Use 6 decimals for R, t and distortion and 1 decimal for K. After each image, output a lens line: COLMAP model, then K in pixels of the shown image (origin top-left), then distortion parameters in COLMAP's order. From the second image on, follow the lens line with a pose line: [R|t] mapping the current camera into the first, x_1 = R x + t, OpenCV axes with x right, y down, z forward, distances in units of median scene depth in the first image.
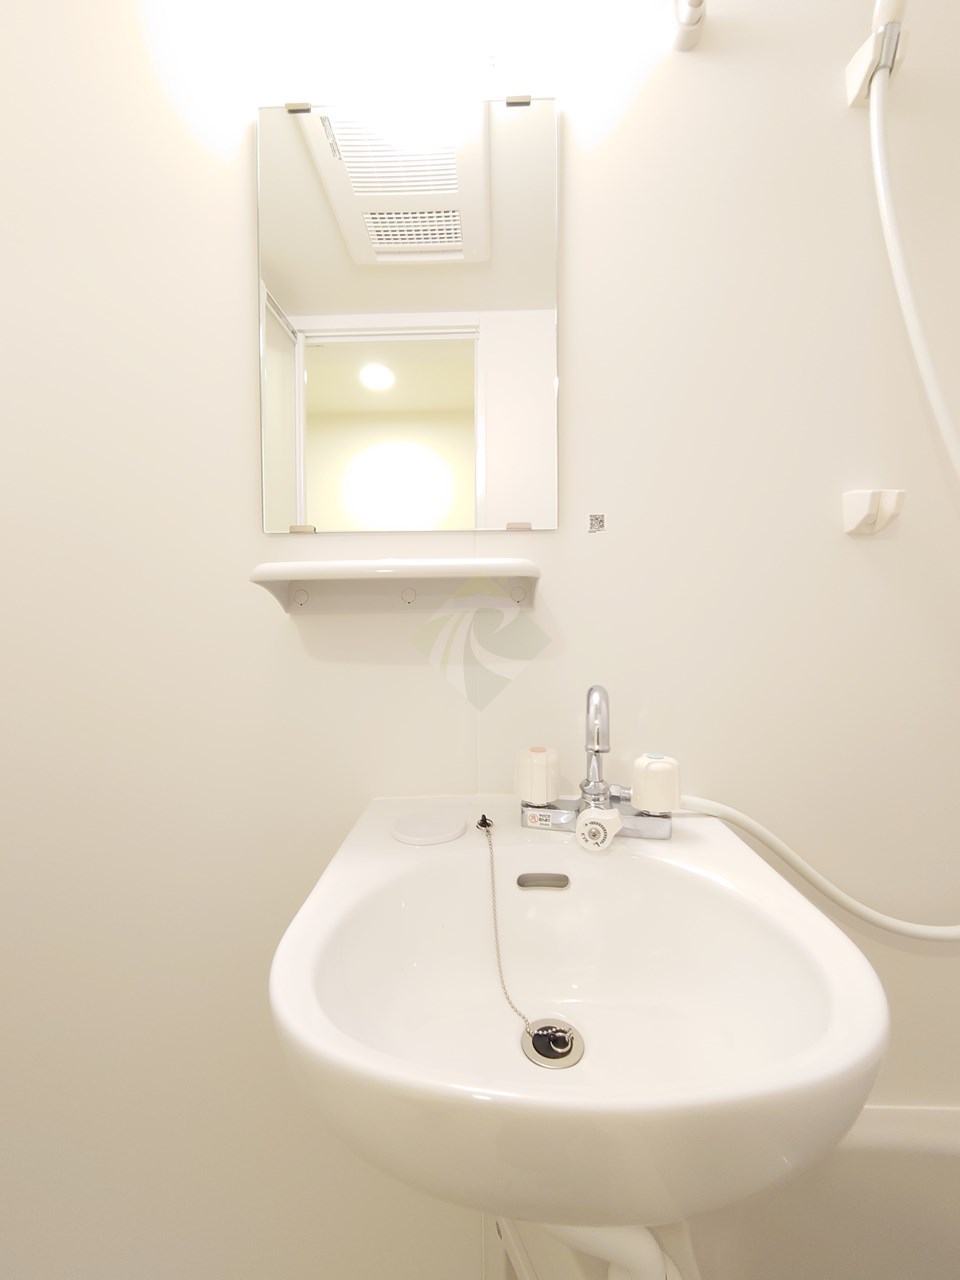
lens RADIAL K [[527.3, 0, 480.3], [0, 527.3, 666.8], [0, 0, 1]] dist [-0.009403, 0.000654]
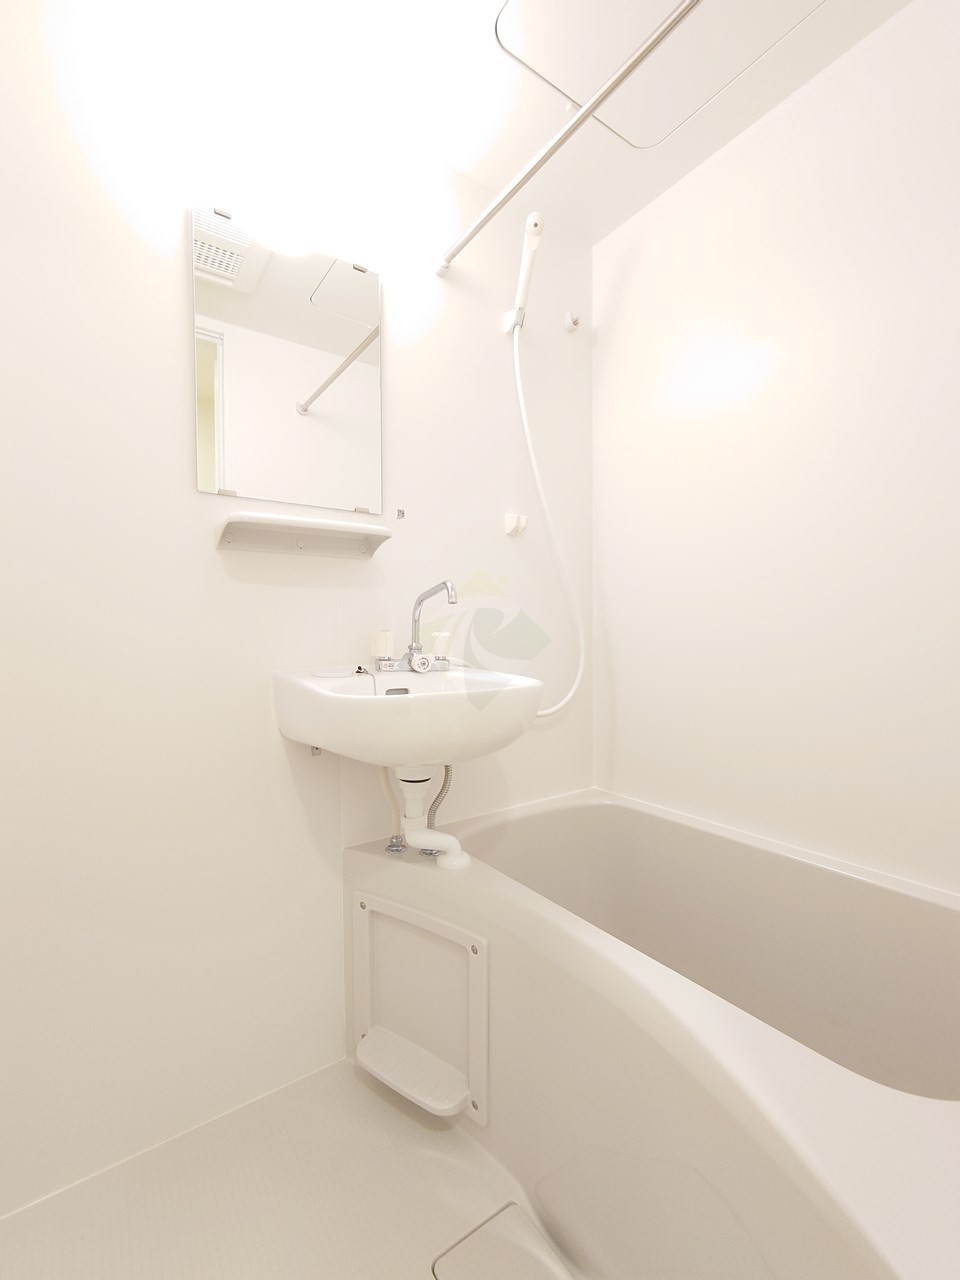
lens RADIAL K [[545.2, 0, 484.4], [0, 545.2, 645.6], [0, 0, 1]] dist [-0.005834, -0.001663]
pose [[0.800683, -0.013882, 0.598927, -0.710847], [0.017797, 0.999841, -0.000618, 0.198684], [-0.598824, 0.011154, 0.800803, -0.712547]]
